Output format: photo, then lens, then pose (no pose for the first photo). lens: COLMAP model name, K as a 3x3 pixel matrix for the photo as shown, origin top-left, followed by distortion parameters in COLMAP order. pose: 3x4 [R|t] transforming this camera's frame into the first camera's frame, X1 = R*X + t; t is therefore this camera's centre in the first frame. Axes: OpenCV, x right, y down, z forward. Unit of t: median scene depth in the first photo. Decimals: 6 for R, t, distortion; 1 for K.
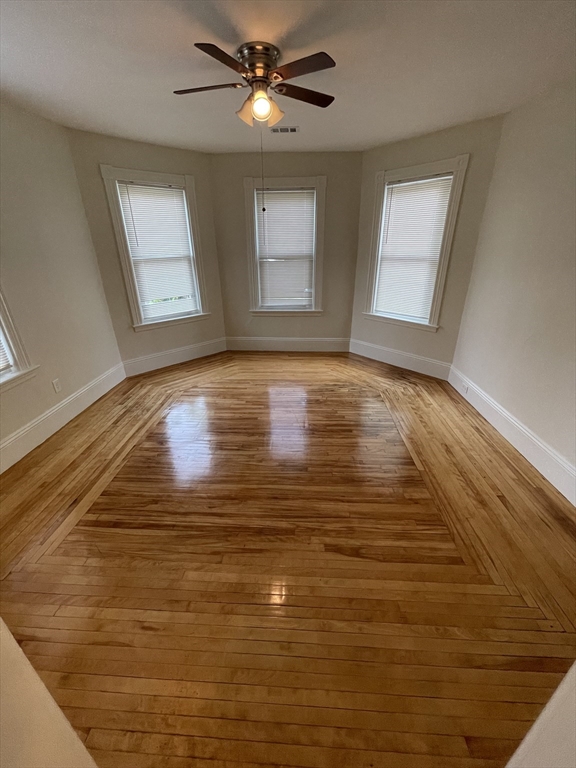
lens RADIAL K [[310.7, 0, 288.4], [0, 310.7, 380.7], [0, 0, 1]] dist [-0.000217, -0.000569]
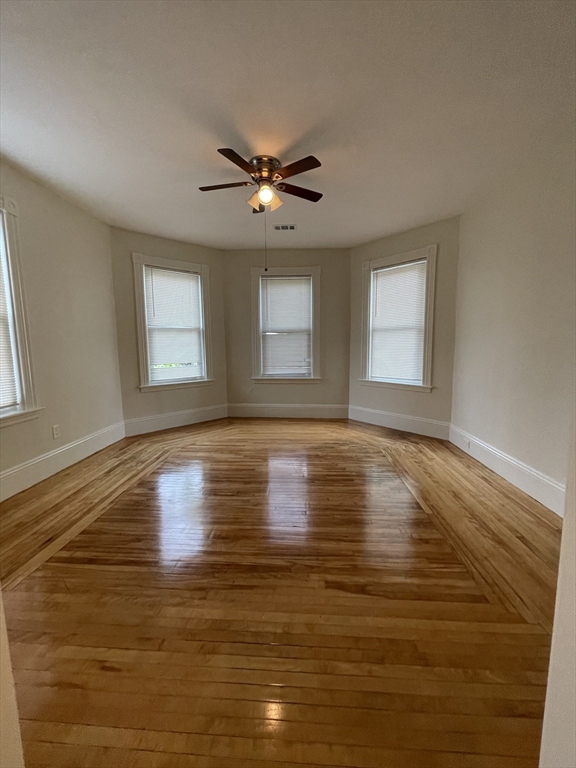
lens RADIAL K [[310.7, 0, 288.9], [0, 310.7, 382.4], [0, 0, 1]] dist [-0.000217, -0.000569]
pose [[0.999980, 0.001138, -0.006197, 0.015060], [-0.002939, 0.954250, -0.298996, 0.201664], [0.005574, 0.299008, 0.954234, 0.000044]]
